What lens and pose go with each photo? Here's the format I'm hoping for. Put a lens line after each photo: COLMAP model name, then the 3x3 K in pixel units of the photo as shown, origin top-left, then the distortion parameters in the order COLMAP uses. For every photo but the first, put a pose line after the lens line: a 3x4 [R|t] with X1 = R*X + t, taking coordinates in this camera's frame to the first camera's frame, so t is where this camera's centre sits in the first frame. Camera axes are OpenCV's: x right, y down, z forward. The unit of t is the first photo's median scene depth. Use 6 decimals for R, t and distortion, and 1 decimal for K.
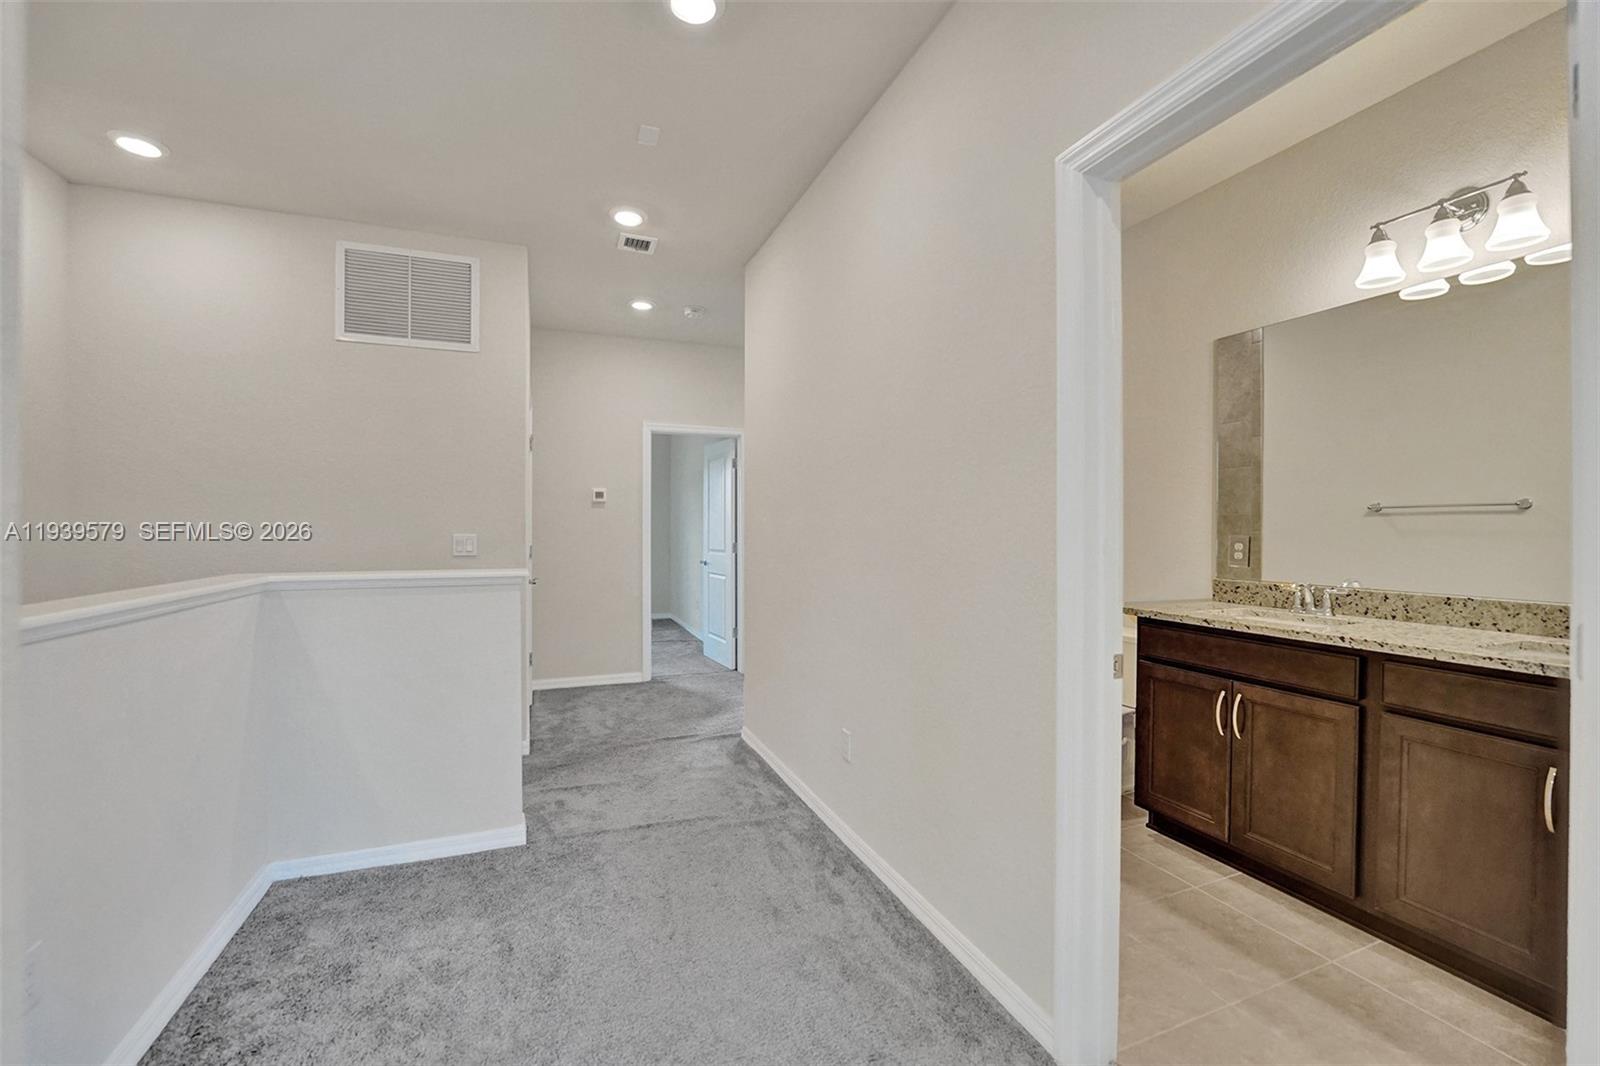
lens RADIAL K [[656.3, 0, 811.5], [0, 656.3, 528.7], [0, 0, 1]] dist [-0.032008, 0.006383]
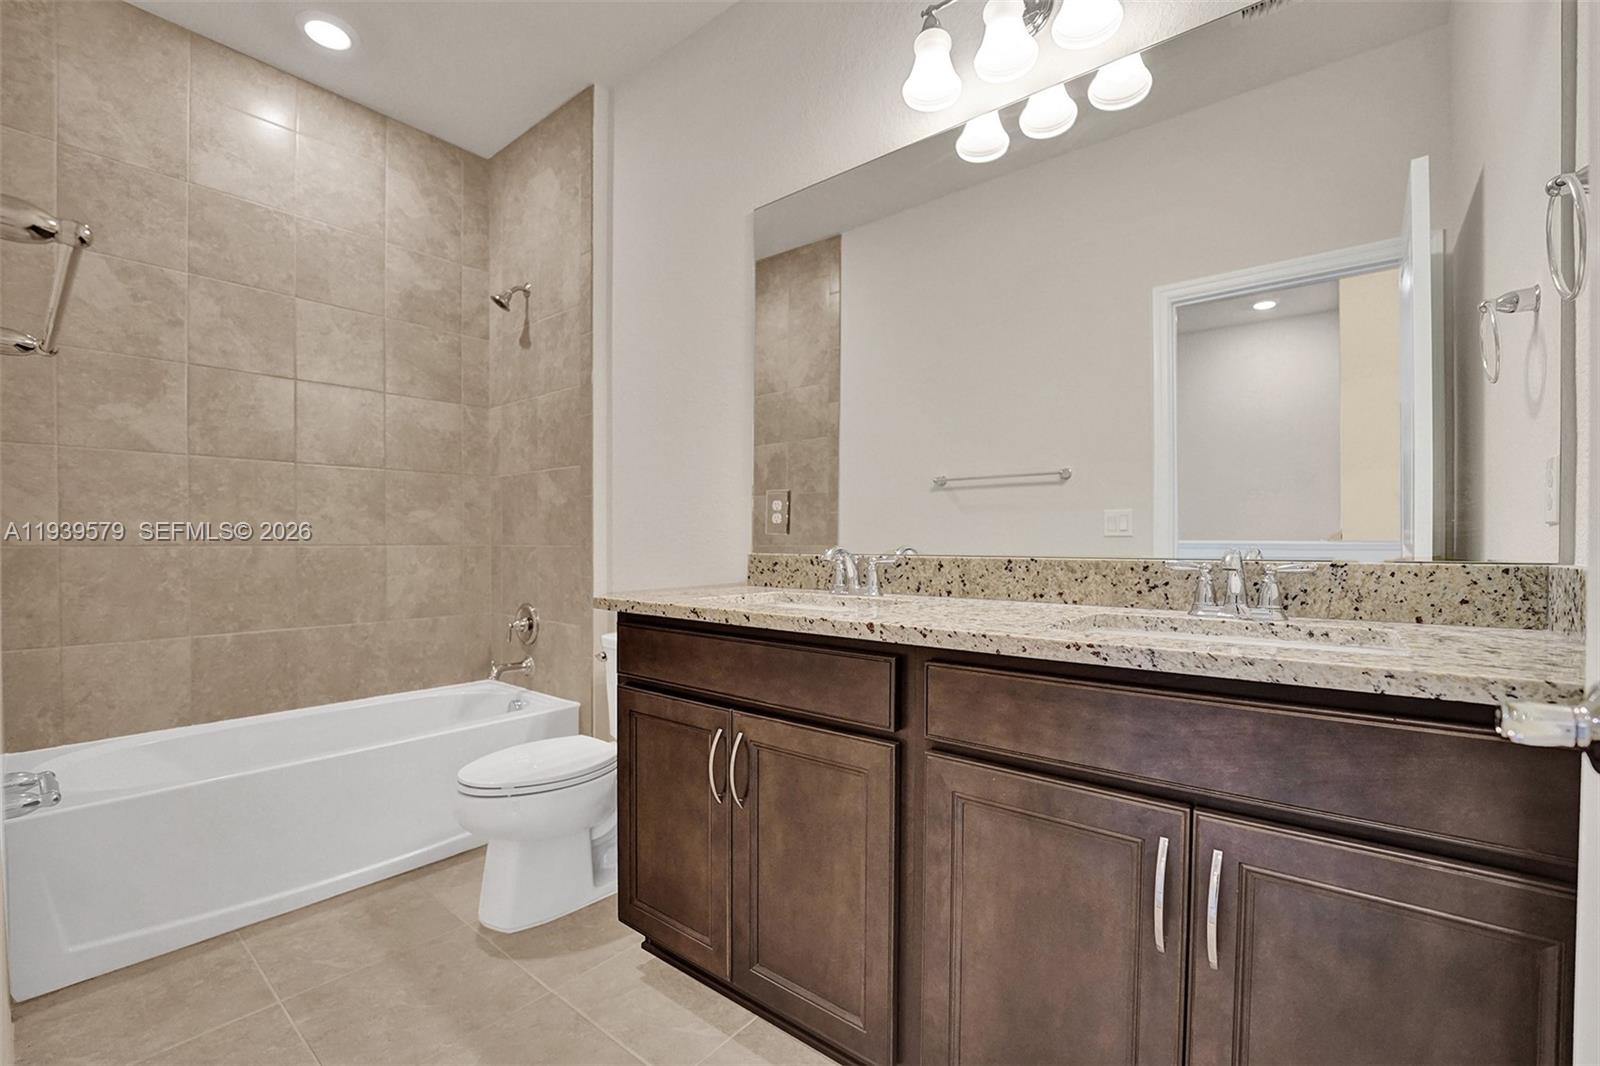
lens RADIAL K [[656.3, 0, 811.5], [0, 656.3, 528.7], [0, 0, 1]] dist [-0.032008, 0.006383]
pose [[0.874526, 0.012137, 0.484827, 0.432908], [-0.001586, 0.999753, -0.022167, 0.084660], [-0.484976, 0.018617, 0.874329, 0.450838]]
